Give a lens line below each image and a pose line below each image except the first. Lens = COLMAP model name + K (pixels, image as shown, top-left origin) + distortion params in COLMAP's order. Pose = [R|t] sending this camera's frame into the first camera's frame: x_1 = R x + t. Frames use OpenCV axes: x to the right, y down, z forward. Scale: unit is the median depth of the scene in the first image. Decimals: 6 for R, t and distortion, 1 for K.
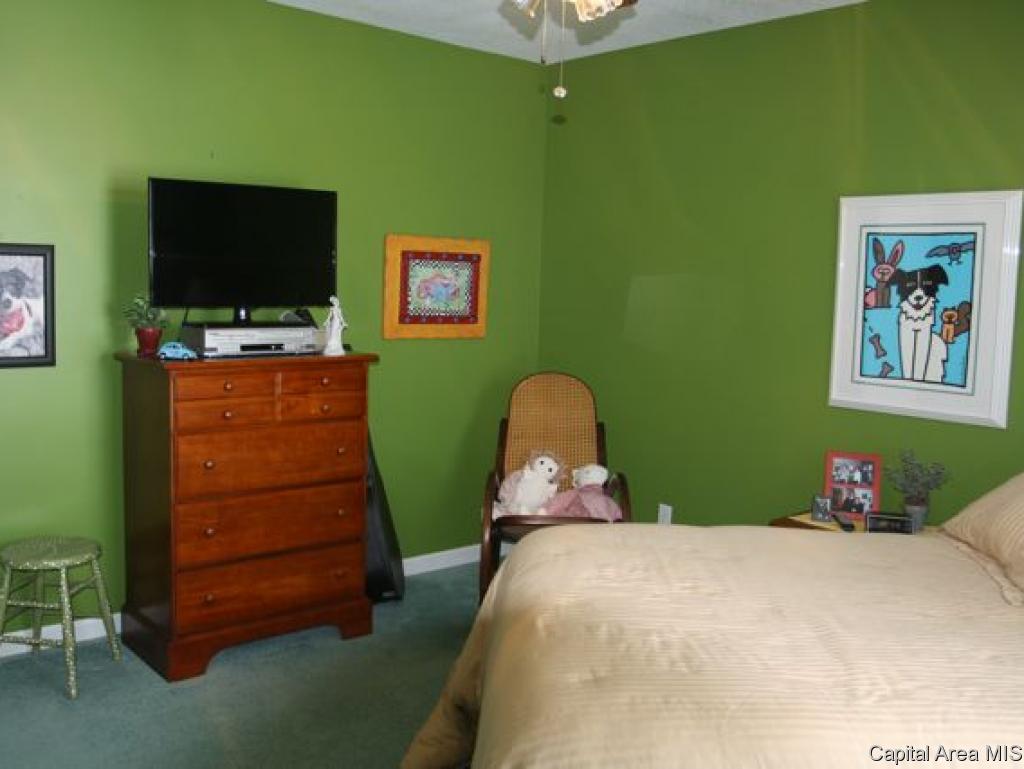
lens RADIAL K [[1026.1, 0, 512.0], [0, 1026.1, 384.5], [0, 0, 1]] dist [-0.002604, 0.009281]
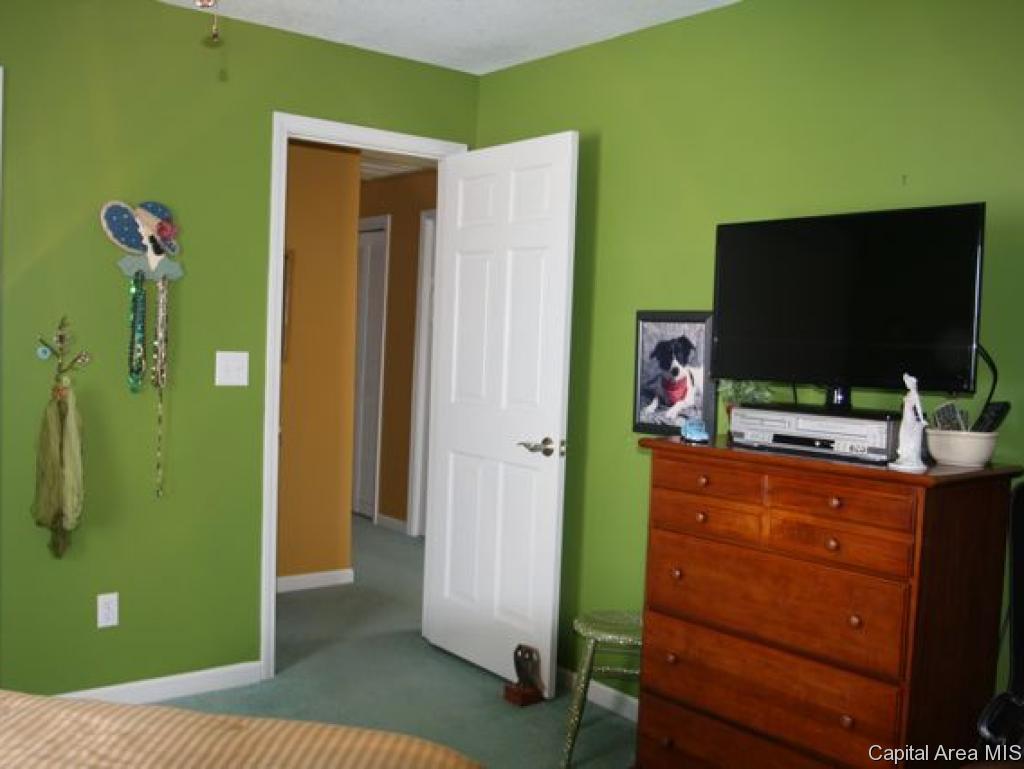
lens RADIAL K [[1026.1, 0, 512.0], [0, 1026.1, 384.5], [0, 0, 1]] dist [-0.002604, 0.009281]
pose [[-0.032259, 0.018721, -0.999304, 0.308680], [-0.144081, 0.989294, 0.023184, -0.041348], [0.989040, 0.144729, -0.029216, 0.542314]]
